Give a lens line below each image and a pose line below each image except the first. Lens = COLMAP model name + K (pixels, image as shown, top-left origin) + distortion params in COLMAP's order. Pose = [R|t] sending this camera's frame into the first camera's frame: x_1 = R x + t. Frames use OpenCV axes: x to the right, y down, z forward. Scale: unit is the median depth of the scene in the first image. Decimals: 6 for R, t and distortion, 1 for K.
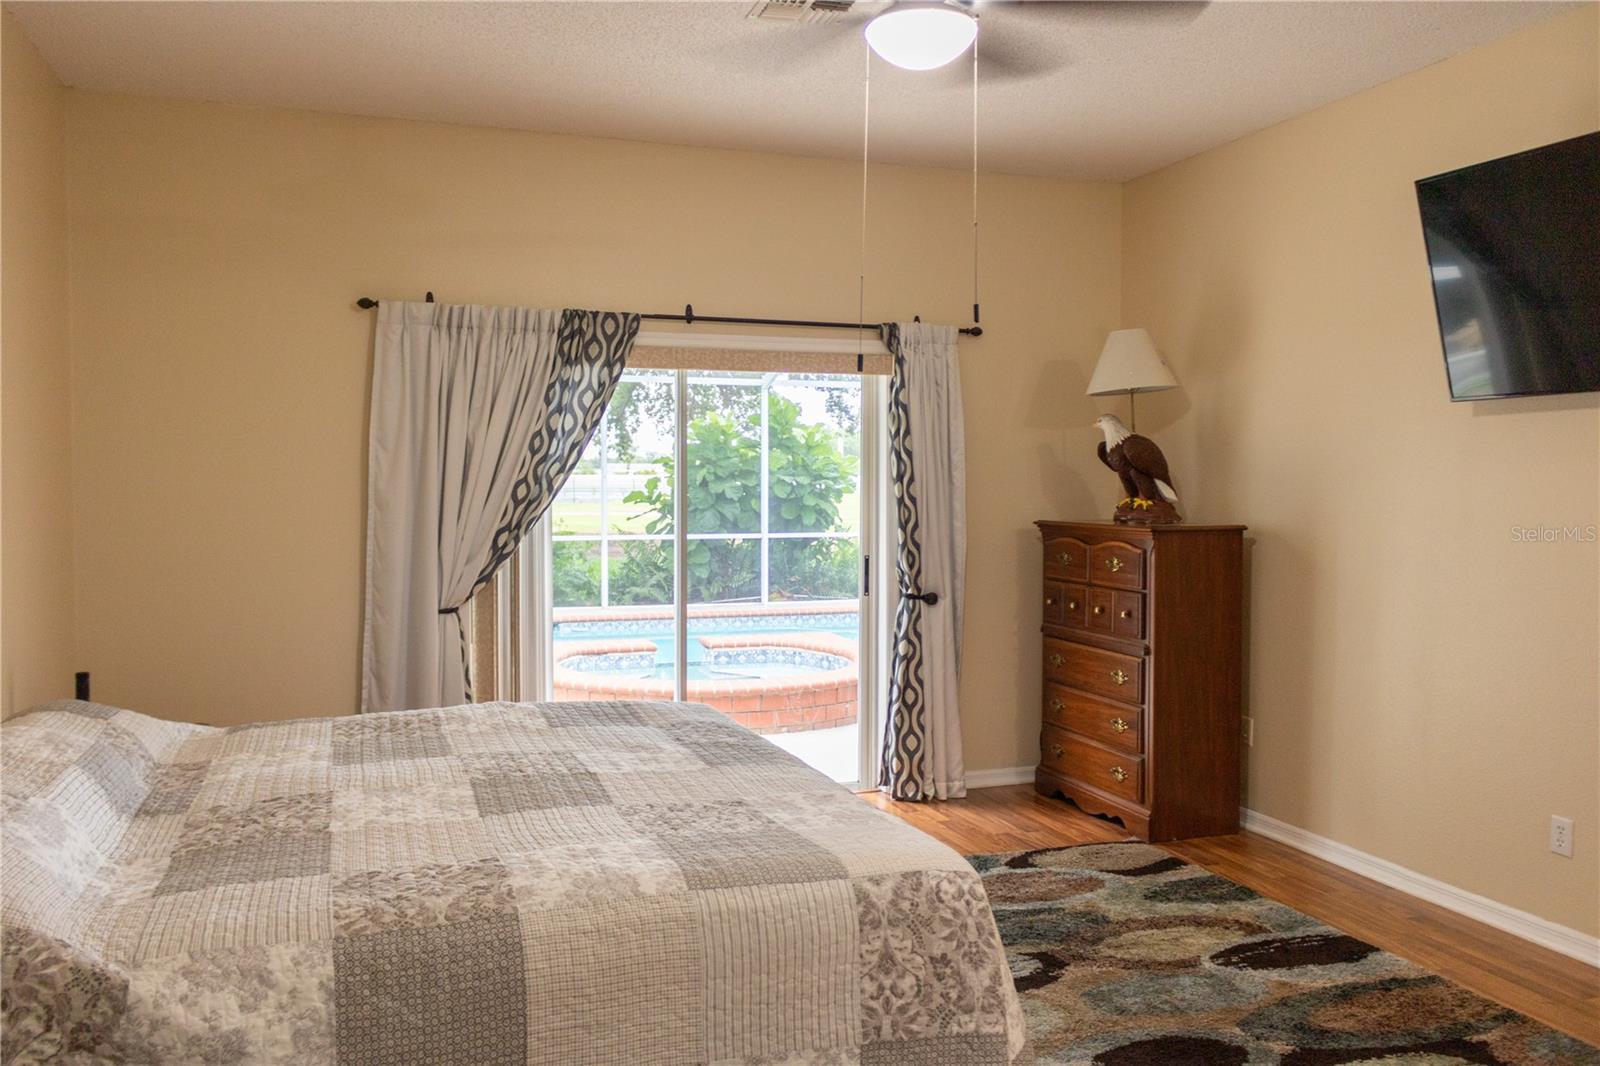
lens RADIAL K [[1311.4, 0, 800.0], [0, 1311.4, 533.0], [0, 0, 1]] dist [0.006595, 0.009908]
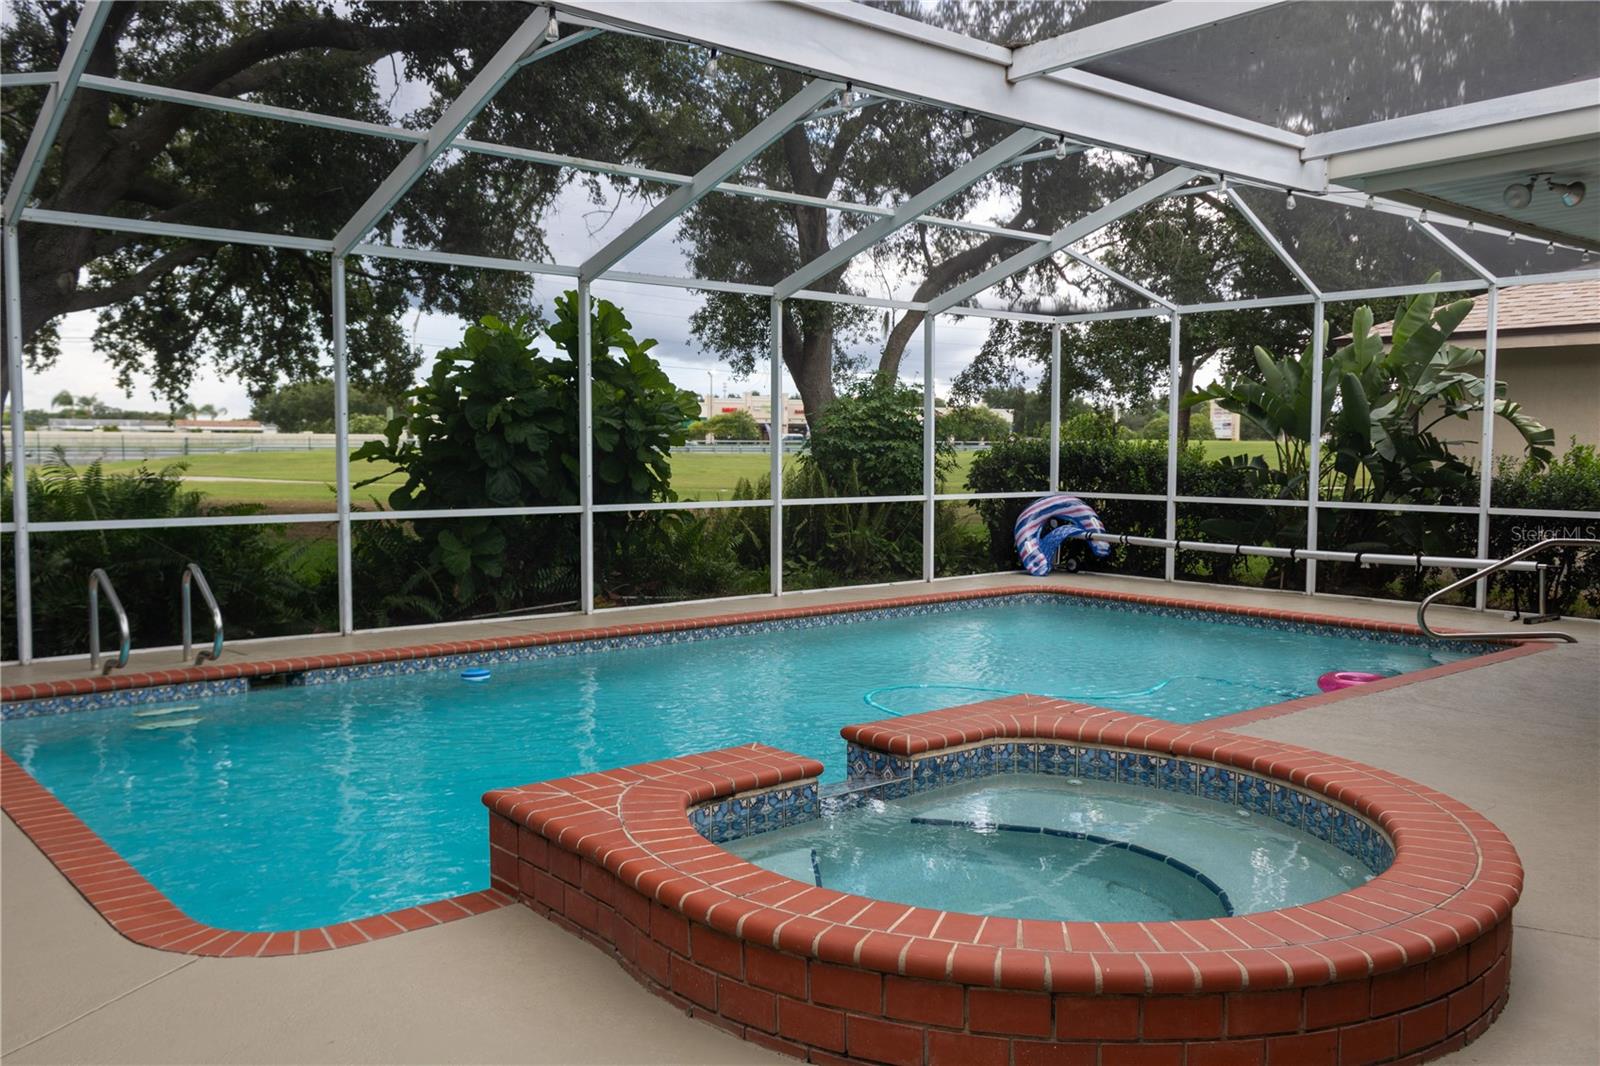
lens RADIAL K [[1321.5, 0, 800.0], [0, 1321.5, 533.0], [0, 0, 1]] dist [0.017873, 0.006083]
pose [[0.928438, -0.023214, 0.370762, -0.589587], [0.011897, 0.999392, 0.032783, -0.021378], [-0.371297, -0.026026, 0.928149, 1.174685]]
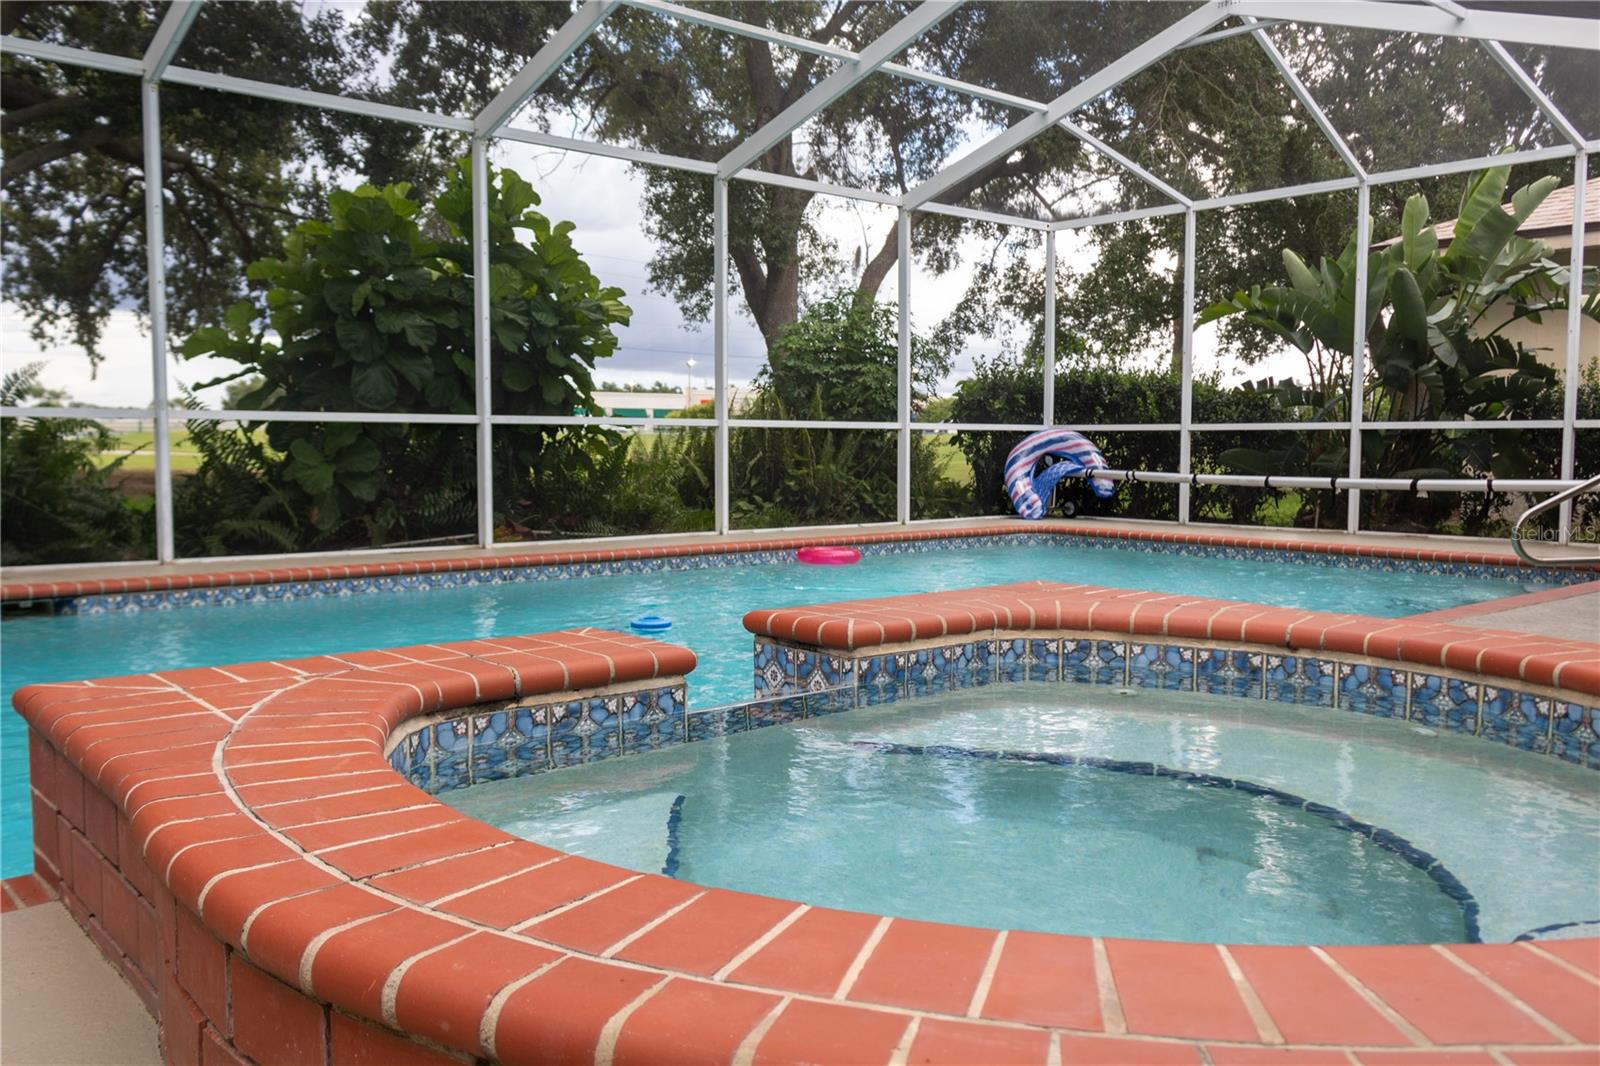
lens RADIAL K [[1311.4, 0, 800.0], [0, 1311.4, 533.0], [0, 0, 1]] dist [0.006595, 0.009908]
pose [[0.923540, -0.024027, 0.382748, -0.388196], [0.012482, 0.999390, 0.032619, 0.110950], [-0.383298, -0.025347, 0.923277, 1.540521]]
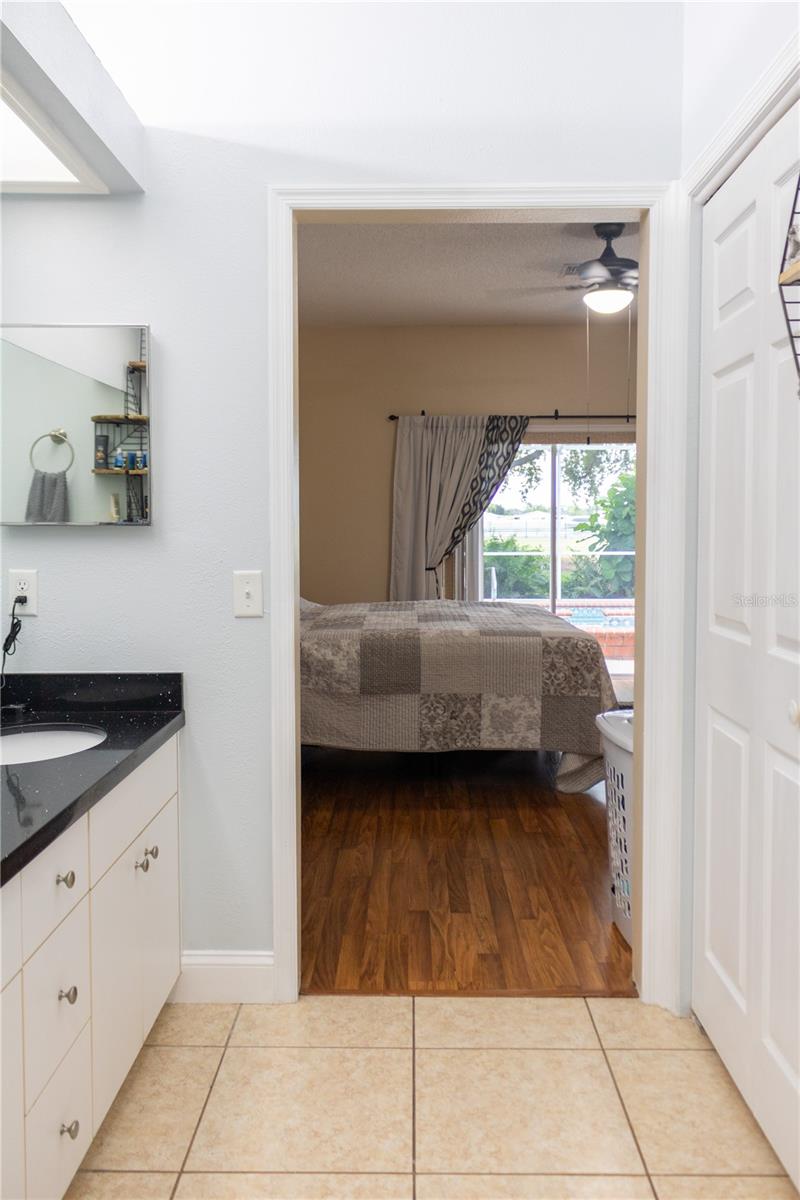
lens RADIAL K [[983.5, 0, 394.8], [0, 983.5, 562.1], [0, 0, 1]] dist [0.006595, 0.009908]
pose [[0.940813, 0.006732, -0.338860, 0.184412], [-0.007046, 0.999975, 0.000304, 0.047417], [0.338854, 0.002101, 0.940837, -0.419725]]
